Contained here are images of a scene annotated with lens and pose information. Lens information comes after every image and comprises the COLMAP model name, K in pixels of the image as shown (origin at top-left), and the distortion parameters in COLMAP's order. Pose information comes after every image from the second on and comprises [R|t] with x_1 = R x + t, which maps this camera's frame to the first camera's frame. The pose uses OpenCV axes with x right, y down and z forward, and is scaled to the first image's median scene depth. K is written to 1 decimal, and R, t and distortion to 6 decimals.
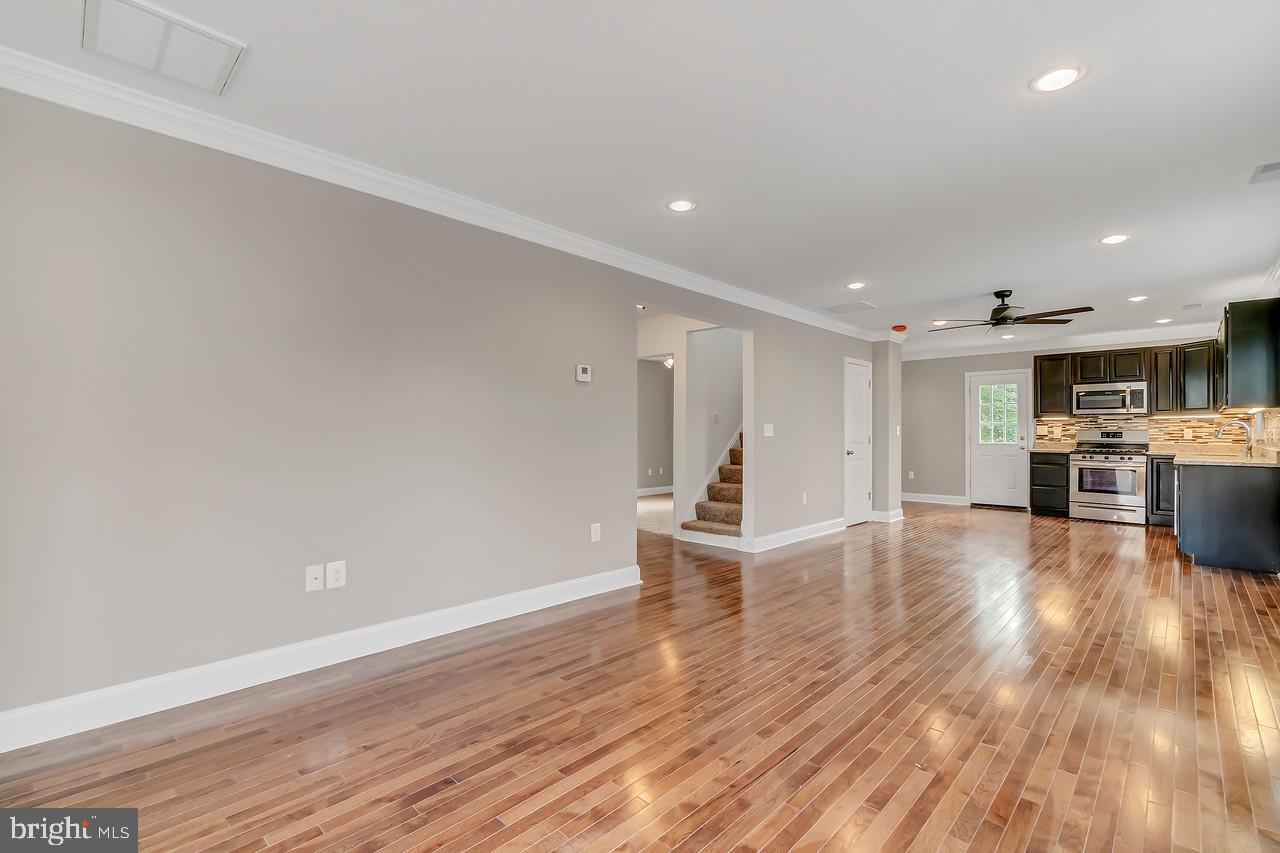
lens RADIAL K [[579.5, 0, 623.8], [0, 579.5, 432.8], [0, 0, 1]] dist [0.000022, 0.000485]
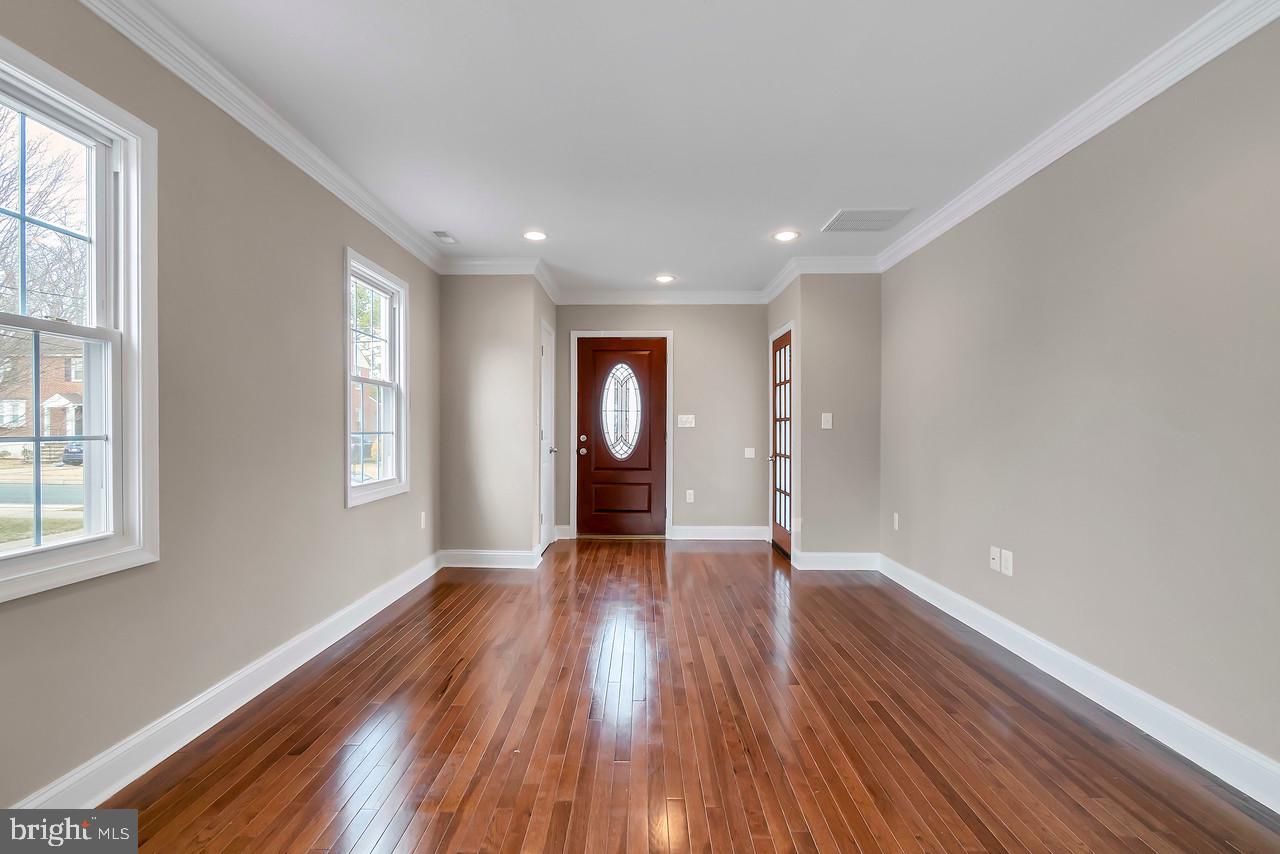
lens RADIAL K [[605.6, 0, 614.1], [0, 605.6, 426.3], [0, 0, 1]] dist [0.001671, 0.000448]
pose [[-0.748822, -0.006526, -0.662739, 0.288689], [-0.004443, 0.999978, -0.004827, 0.001921], [0.662756, -0.000670, -0.748835, 0.506480]]
